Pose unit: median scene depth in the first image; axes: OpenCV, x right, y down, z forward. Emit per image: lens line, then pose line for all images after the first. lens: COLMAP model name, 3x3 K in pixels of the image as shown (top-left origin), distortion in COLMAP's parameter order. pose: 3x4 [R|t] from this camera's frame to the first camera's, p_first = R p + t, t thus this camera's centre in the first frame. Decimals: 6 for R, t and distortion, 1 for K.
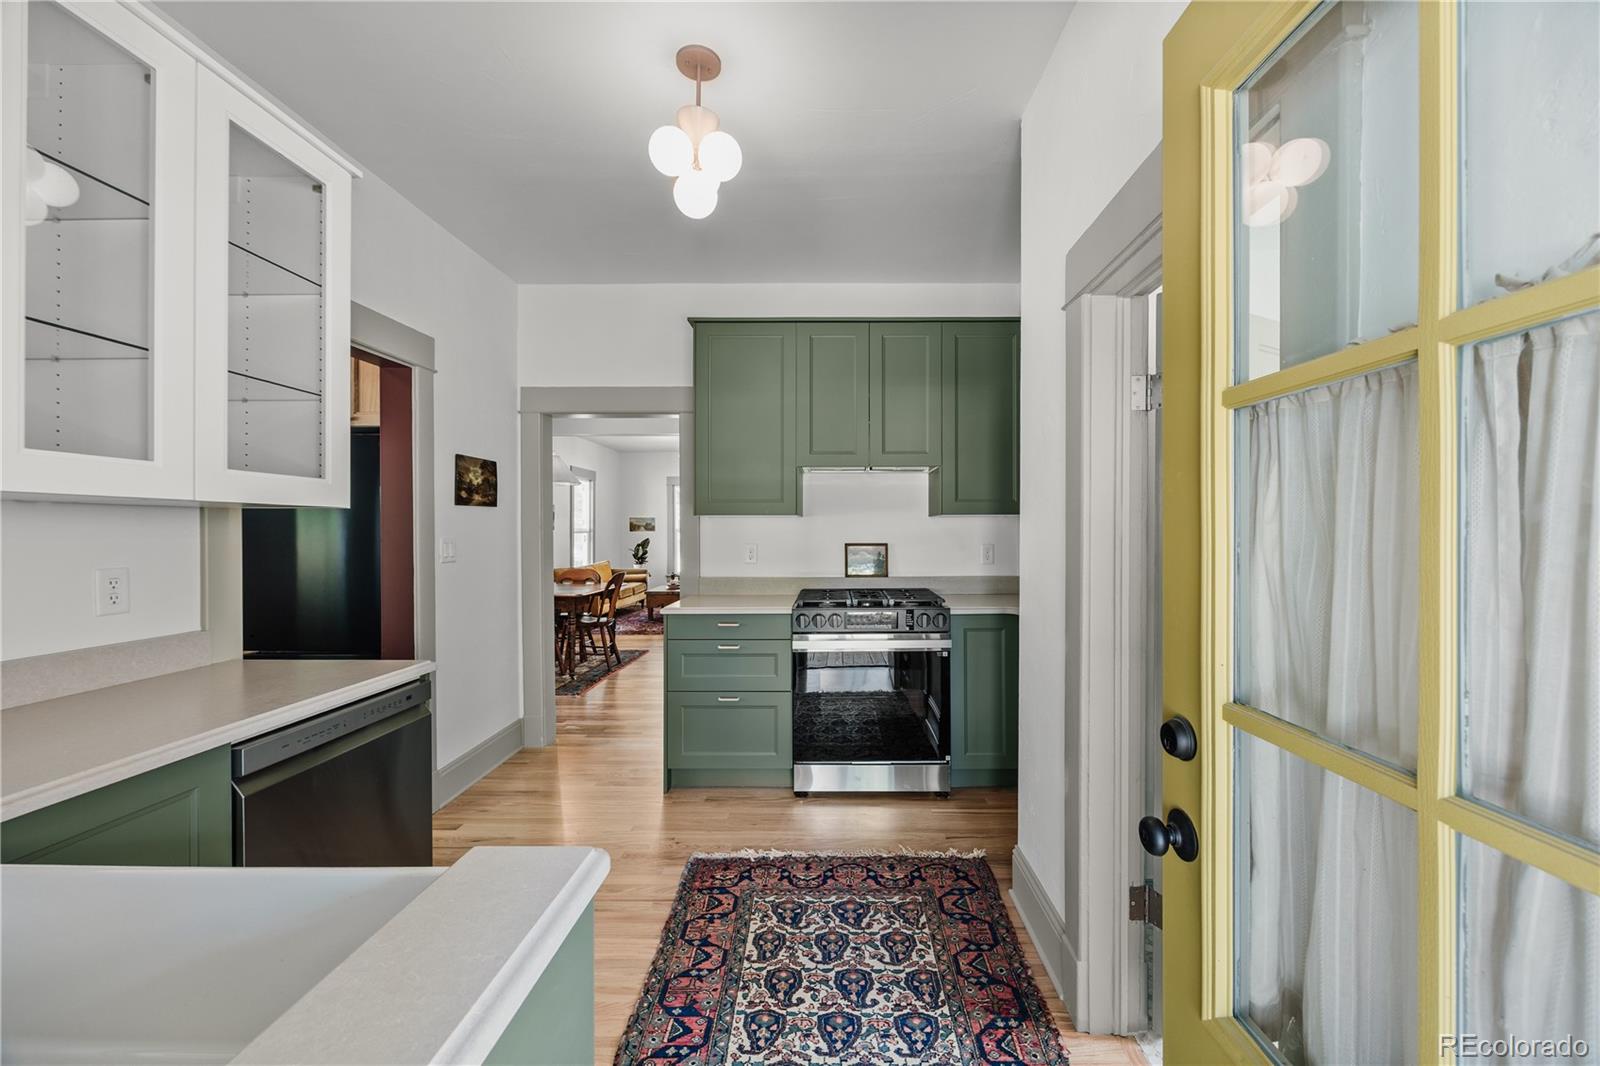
lens RADIAL K [[618.1, 0, 846.1], [0, 618.1, 531.5], [0, 0, 1]] dist [-0.010725, 0.001071]
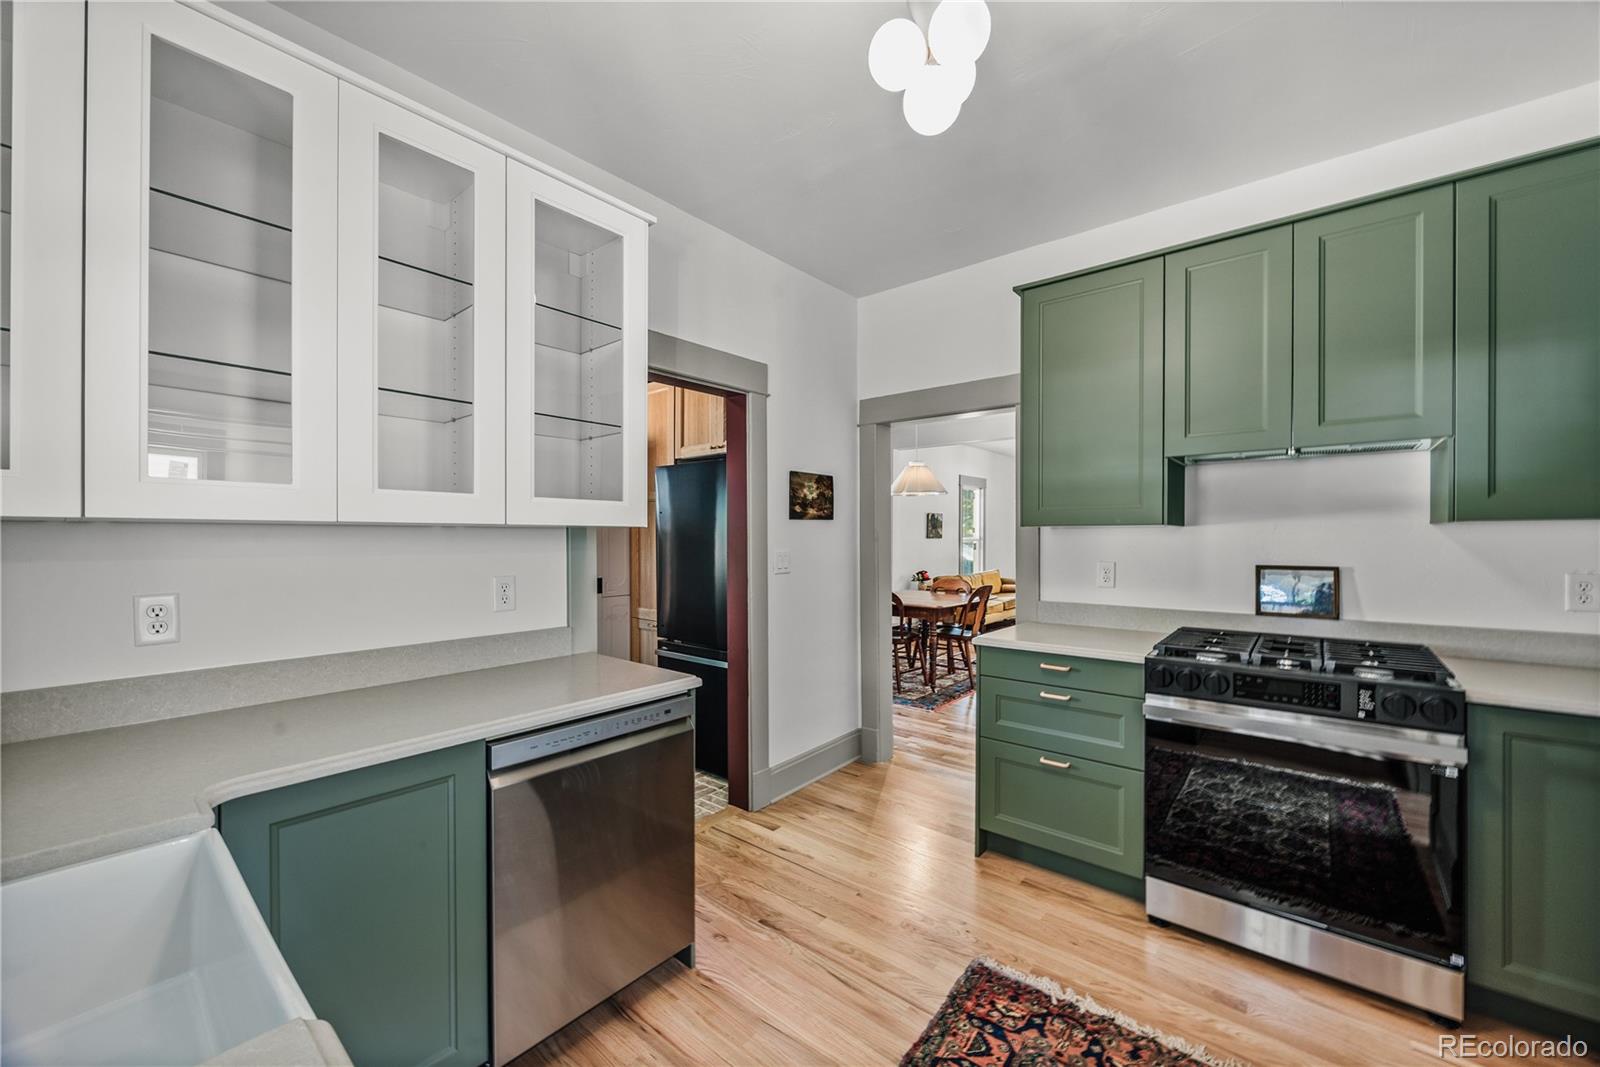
lens RADIAL K [[618.1, 0, 809.2], [0, 618.1, 540.0], [0, 0, 1]] dist [-0.010725, 0.001071]
pose [[0.761386, 0.004642, -0.648283, 0.076091], [-0.002205, 0.999987, 0.004572, -0.012163], [0.648296, -0.002052, 0.761386, 0.207326]]
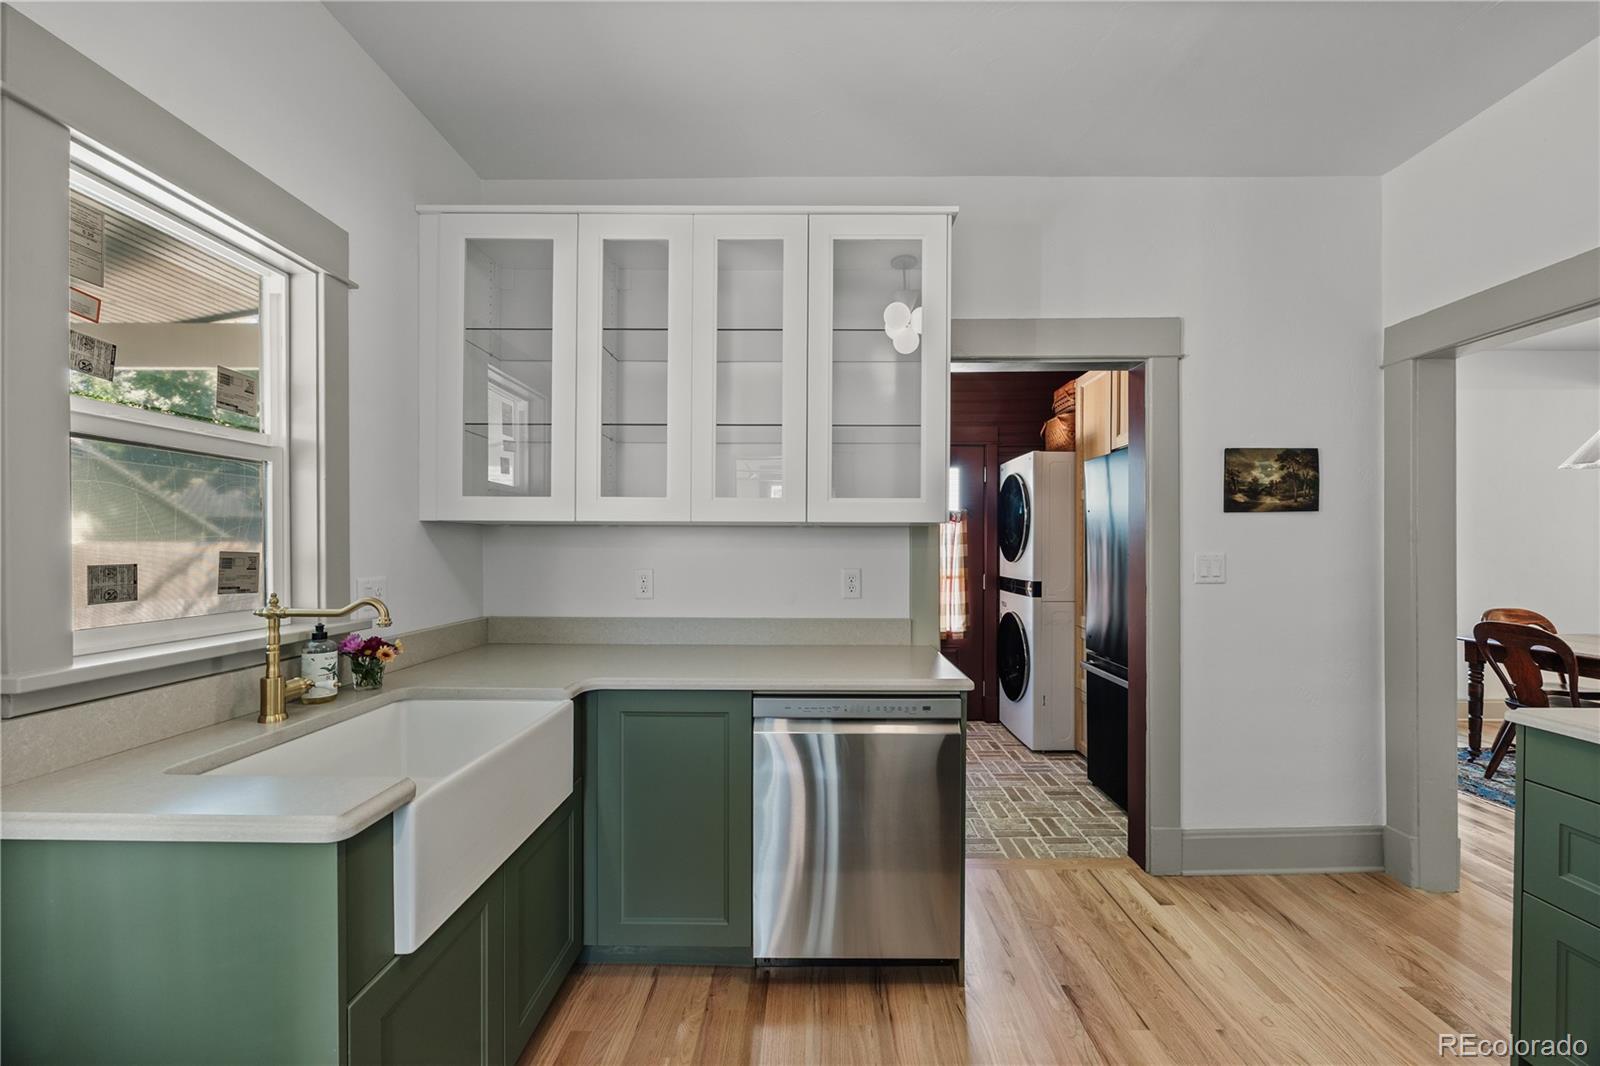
lens RADIAL K [[618.1, 0, 802.7], [0, 618.1, 547.5], [0, 0, 1]] dist [-0.010725, 0.001071]
pose [[-0.023802, 0.005471, -0.999702, 0.172059], [-0.003483, 0.999979, 0.005556, 0.000124], [0.999711, 0.003614, -0.023782, 0.456583]]
